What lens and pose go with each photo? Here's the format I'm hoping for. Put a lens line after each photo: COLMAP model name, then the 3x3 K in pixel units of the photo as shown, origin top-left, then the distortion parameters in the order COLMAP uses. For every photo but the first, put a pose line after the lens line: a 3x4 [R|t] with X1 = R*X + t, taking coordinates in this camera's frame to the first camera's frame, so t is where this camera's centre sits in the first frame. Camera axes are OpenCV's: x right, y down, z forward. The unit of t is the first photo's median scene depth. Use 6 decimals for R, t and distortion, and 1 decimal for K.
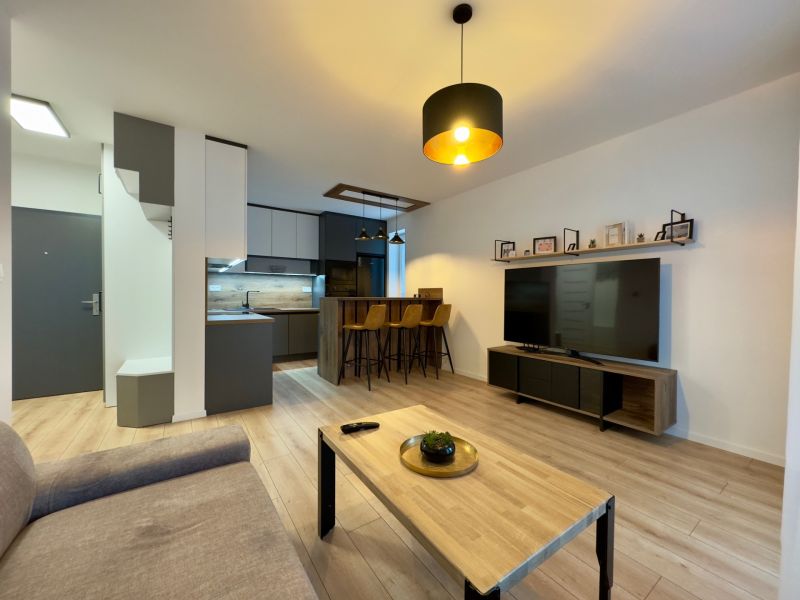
lens RADIAL K [[318.8, 0, 398.5], [0, 318.8, 300.2], [0, 0, 1]] dist [-0.002326, 0.000260]
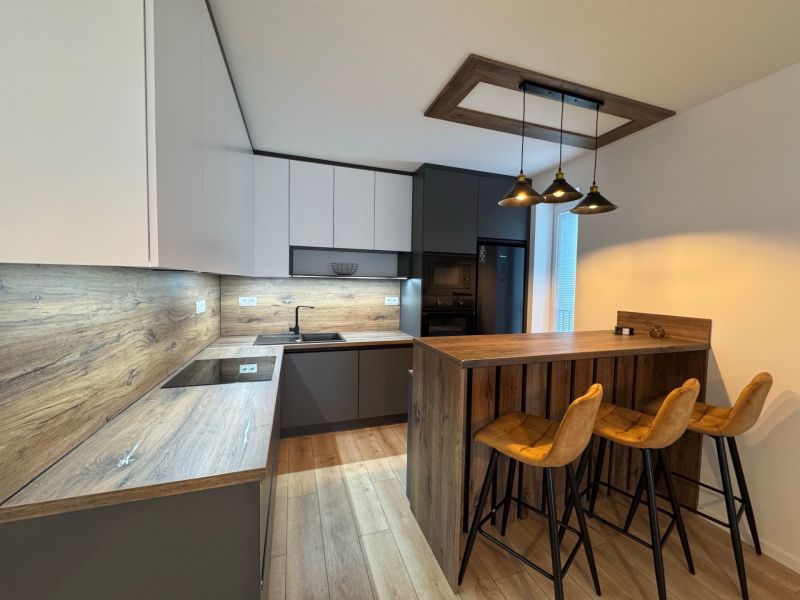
lens RADIAL K [[318.8, 0, 401.3], [0, 318.8, 301.2], [0, 0, 1]] dist [-0.002326, 0.000260]
pose [[0.964506, 0.024667, -0.262907, -0.124656], [-0.014301, 0.999046, 0.041270, -0.066965], [0.263674, -0.036045, 0.963938, 0.475953]]
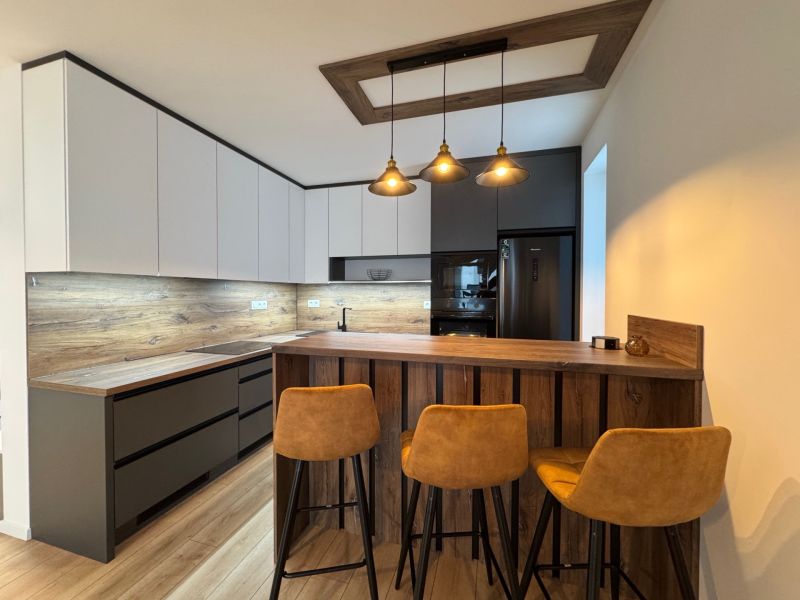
lens RADIAL K [[318.8, 0, 396.6], [0, 318.8, 300.6], [0, 0, 1]] dist [-0.002326, 0.000260]
pose [[0.638703, 0.010653, -0.769380, 0.159002], [-0.007771, 0.999942, 0.007395, -0.051874], [0.769414, 0.001256, 0.638749, 0.644767]]
